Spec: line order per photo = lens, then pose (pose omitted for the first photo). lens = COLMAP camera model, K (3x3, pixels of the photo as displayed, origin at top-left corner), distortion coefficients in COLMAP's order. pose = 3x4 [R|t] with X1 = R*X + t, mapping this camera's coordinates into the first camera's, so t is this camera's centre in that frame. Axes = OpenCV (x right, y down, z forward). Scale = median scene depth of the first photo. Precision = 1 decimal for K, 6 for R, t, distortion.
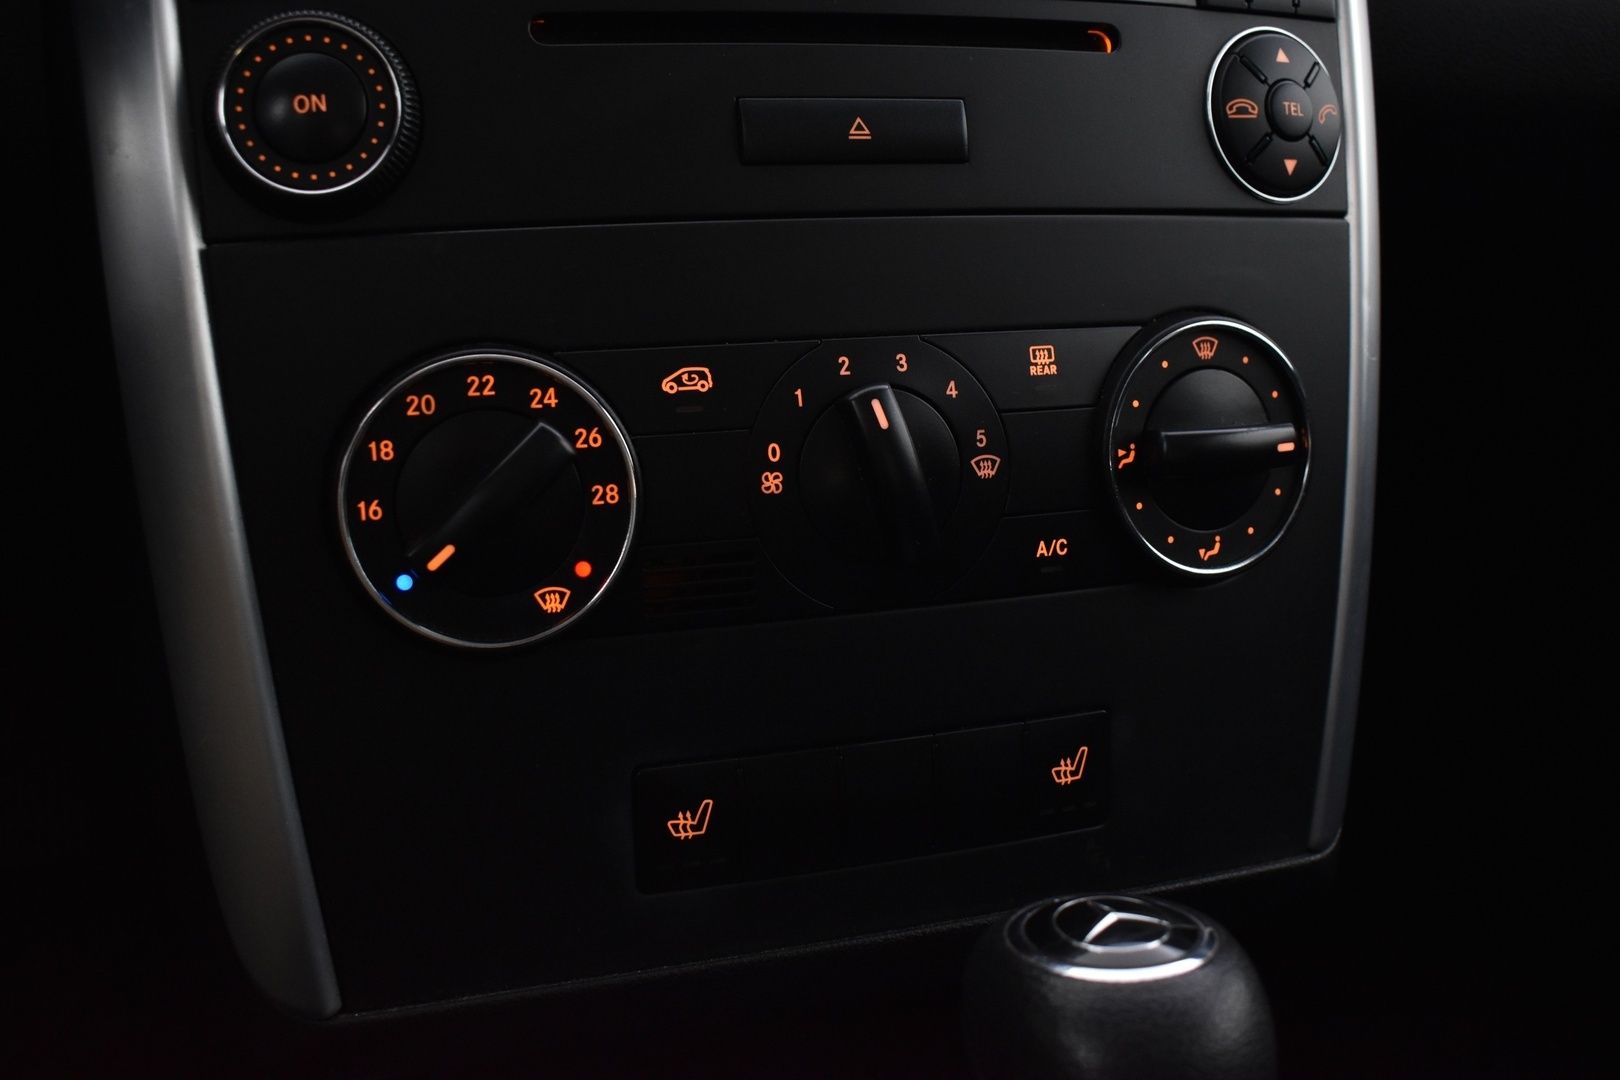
lens RADIAL K [[1694.7, 0, 841.8], [0, 1694.7, 503.8], [0, 0, 1]] dist [-0.075069, 0.013376]
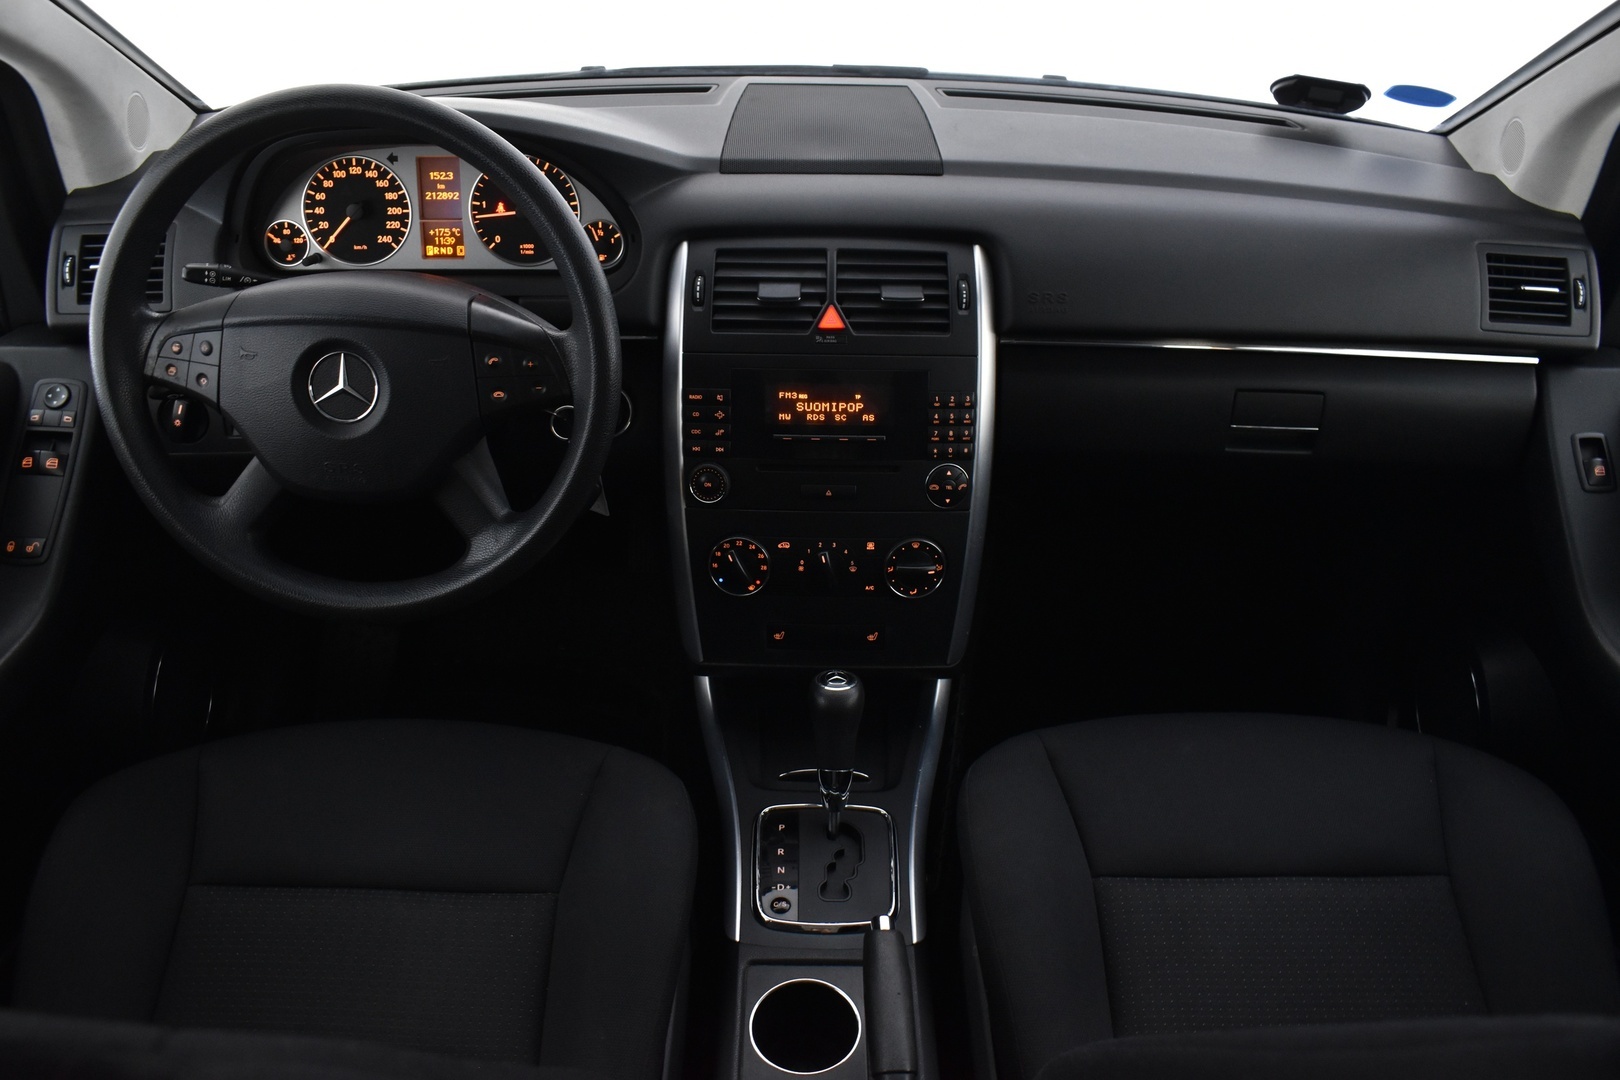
lens RADIAL K [[1225.6, 0, 810.0], [0, 1225.6, 540.0], [0, 0, 1]] dist [0.001543, 0.000056]
pose [[0.945283, 0.162894, -0.282674, 0.881525], [-0.093602, 0.965419, 0.243320, -0.872598], [0.312535, -0.203548, 0.927842, -1.981971]]
